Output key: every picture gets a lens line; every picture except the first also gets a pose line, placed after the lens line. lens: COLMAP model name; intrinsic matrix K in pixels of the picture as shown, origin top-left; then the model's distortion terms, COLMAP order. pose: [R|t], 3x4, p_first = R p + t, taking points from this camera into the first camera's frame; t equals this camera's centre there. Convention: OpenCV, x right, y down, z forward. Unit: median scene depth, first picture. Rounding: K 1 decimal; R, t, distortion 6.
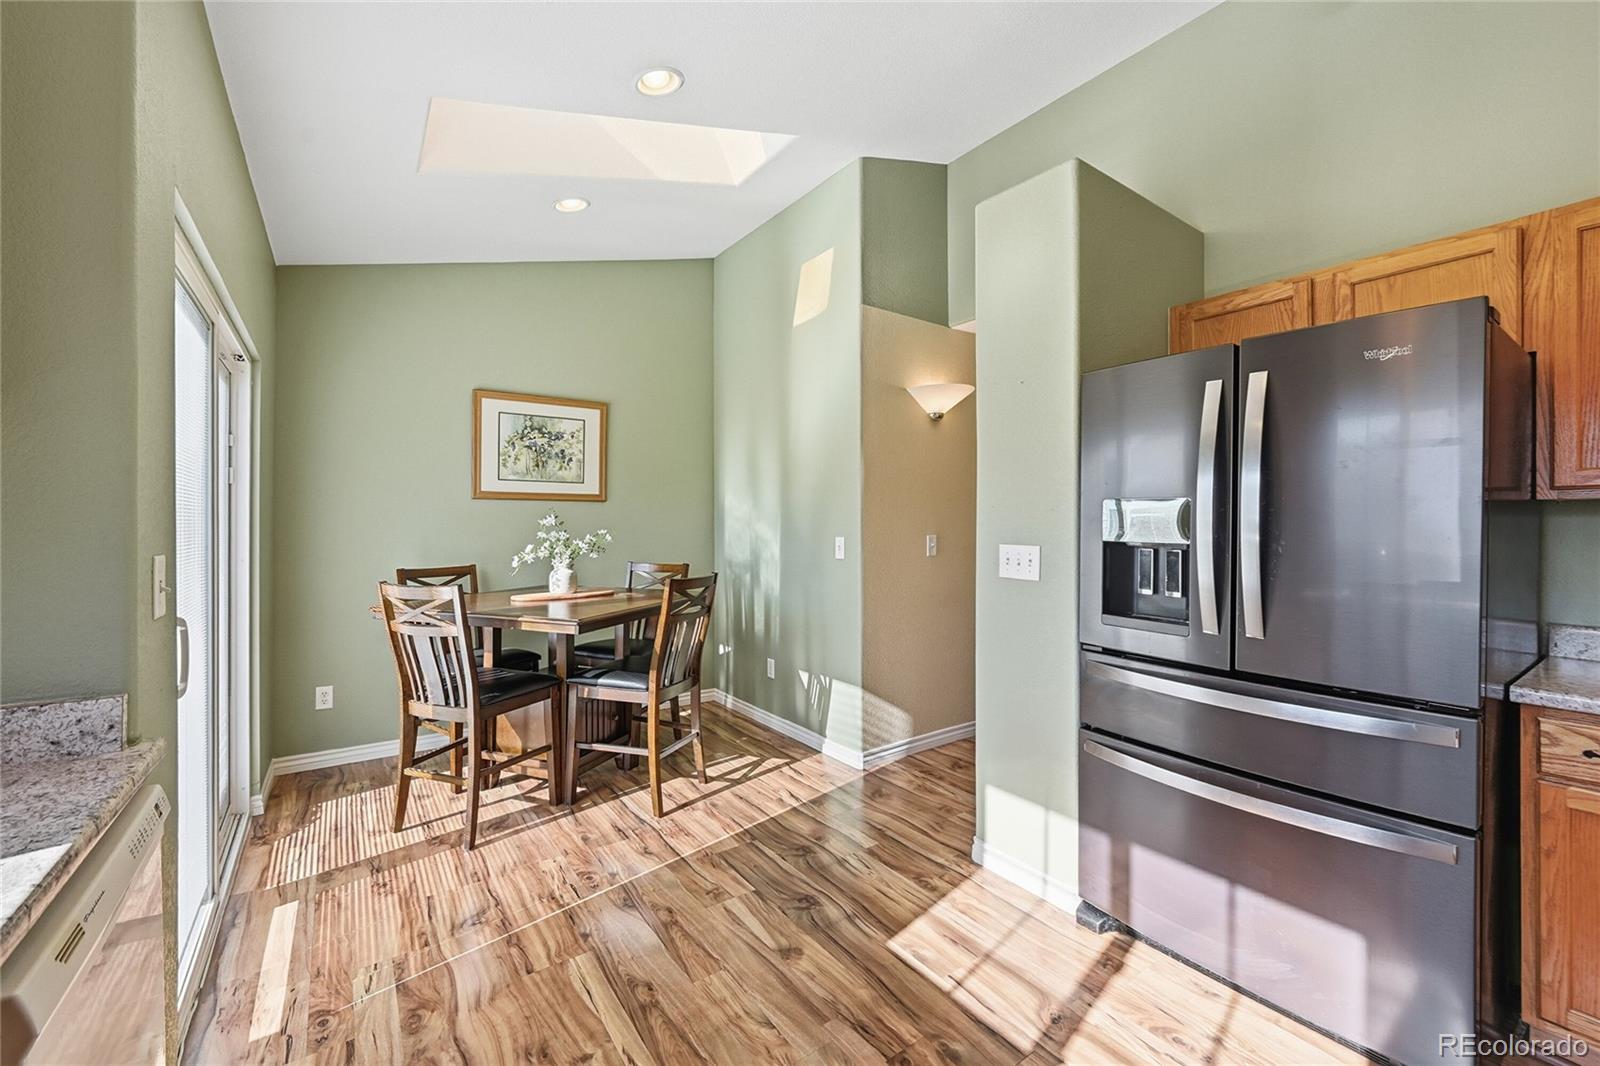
lens RADIAL K [[640.7, 0, 799.0], [0, 640.7, 524.2], [0, 0, 1]] dist [0.001821, 0.000046]
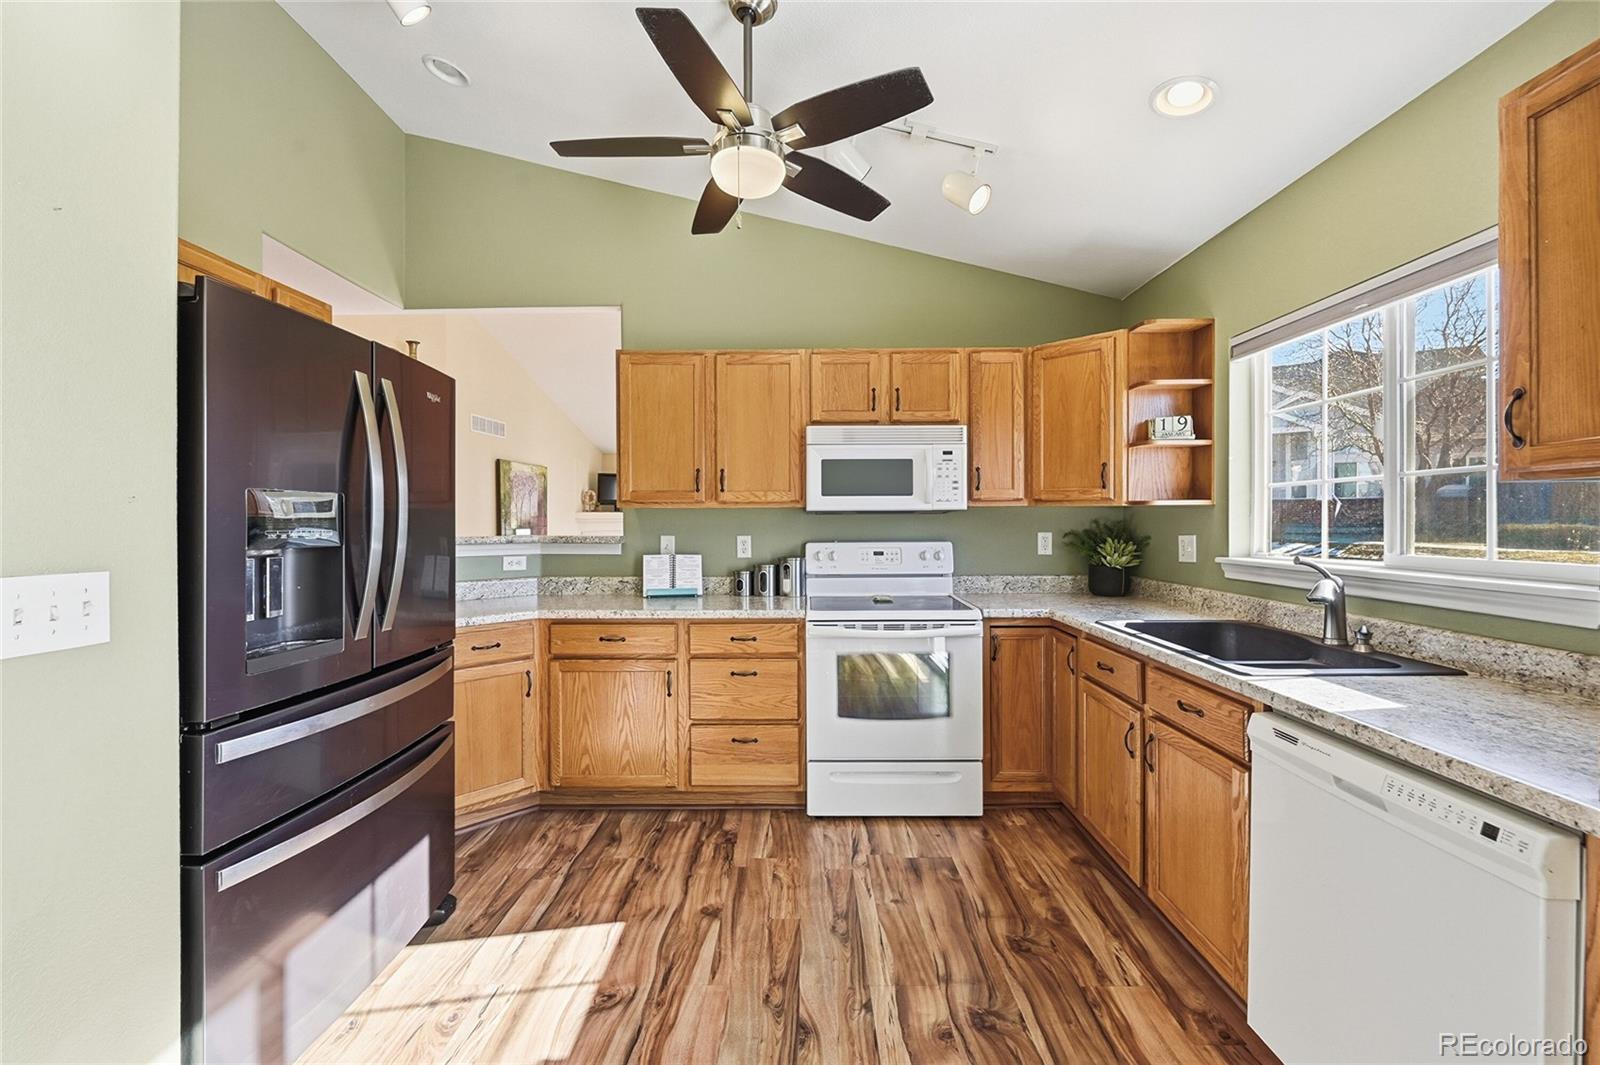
lens RADIAL K [[669.2, 0, 799.1], [0, 669.2, 522.0], [0, 0, 1]] dist [0.002660, 0.000014]
pose [[-0.811720, 0.002209, 0.584042, -0.880026], [0.009407, 0.999913, 0.009292, -0.017118], [-0.583971, 0.013037, -0.811670, 1.988508]]
